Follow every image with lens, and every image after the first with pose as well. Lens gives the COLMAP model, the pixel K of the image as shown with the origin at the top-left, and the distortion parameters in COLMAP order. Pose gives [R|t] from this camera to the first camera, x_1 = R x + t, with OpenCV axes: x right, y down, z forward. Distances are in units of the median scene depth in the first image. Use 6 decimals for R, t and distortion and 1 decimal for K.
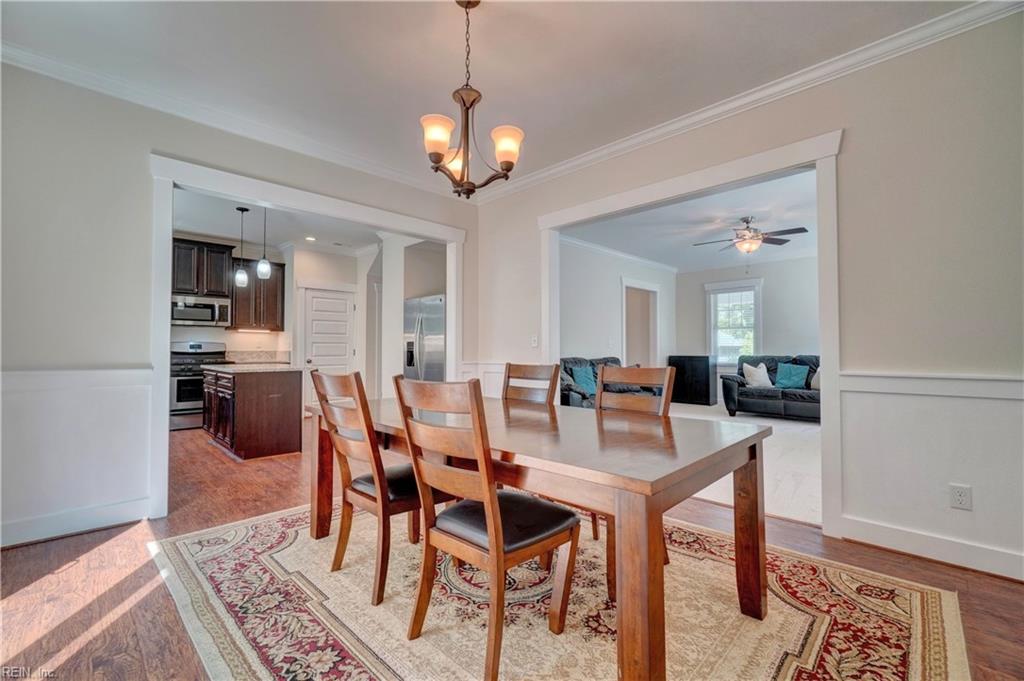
lens RADIAL K [[442.6, 0, 509.5], [0, 442.6, 339.1], [0, 0, 1]] dist [-0.005555, 0.001065]
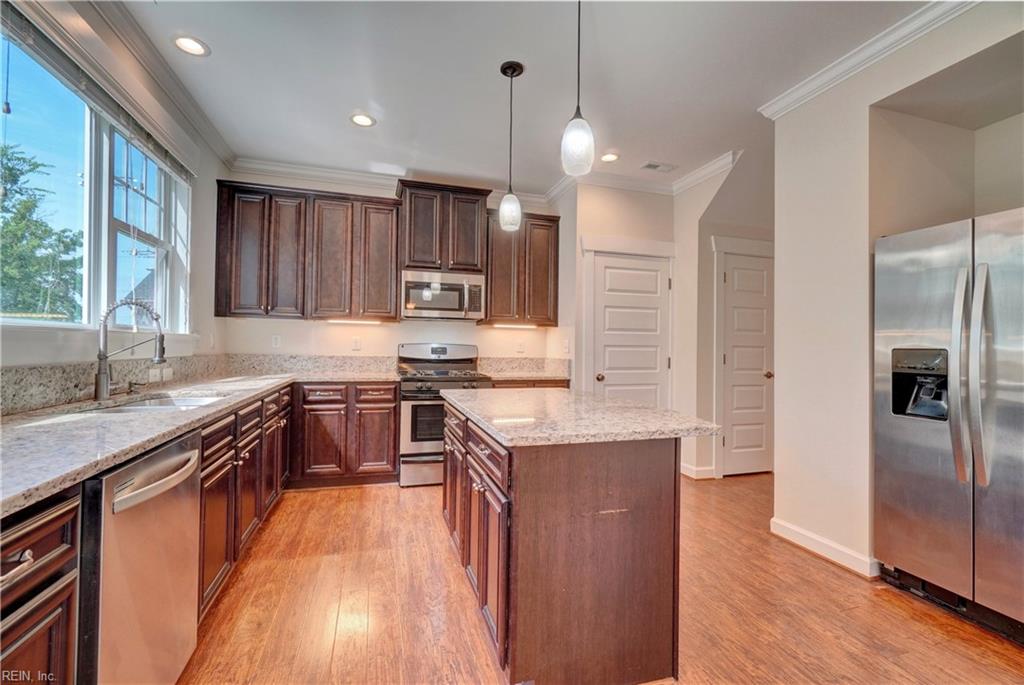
lens RADIAL K [[441.4, 0, 505.5], [0, 441.4, 341.2], [0, 0, 1]] dist [-0.001355, -0.000089]
pose [[0.880006, 0.006349, -0.474920, -0.315082], [-0.002321, 0.999956, 0.009067, -0.003079], [0.474956, -0.006877, 0.879982, 0.473915]]
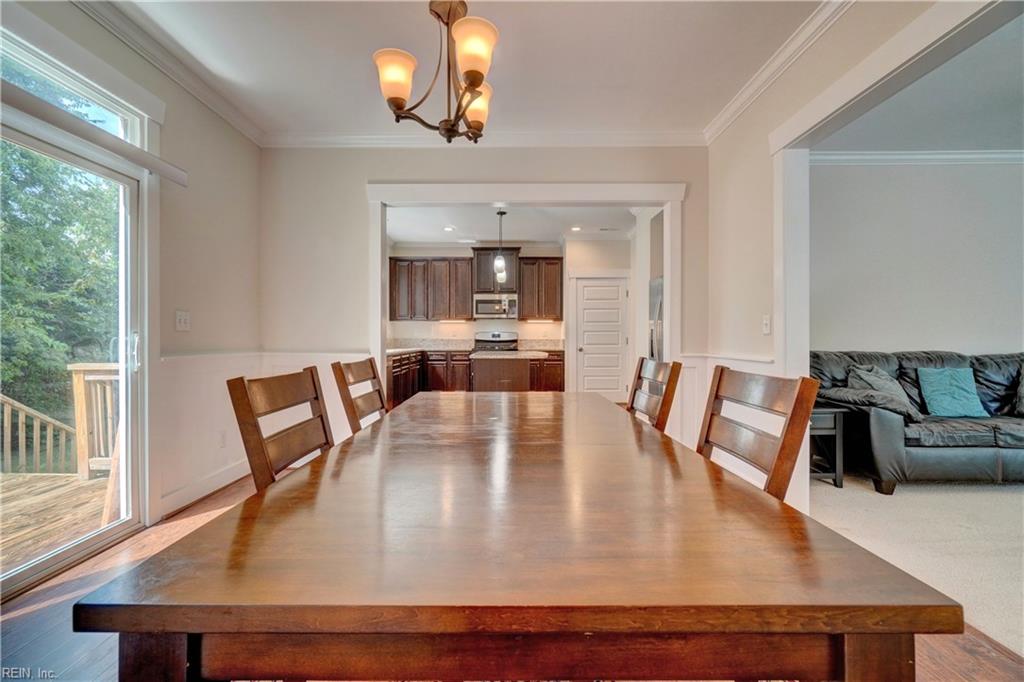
lens RADIAL K [[442.6, 0, 510.4], [0, 442.6, 339.9], [0, 0, 1]] dist [-0.005555, 0.001065]
pose [[0.704883, 0.003197, -0.709317, 0.173594], [0.017603, 0.999603, 0.021999, 0.002634], [0.709105, -0.027993, 0.704547, 0.178080]]
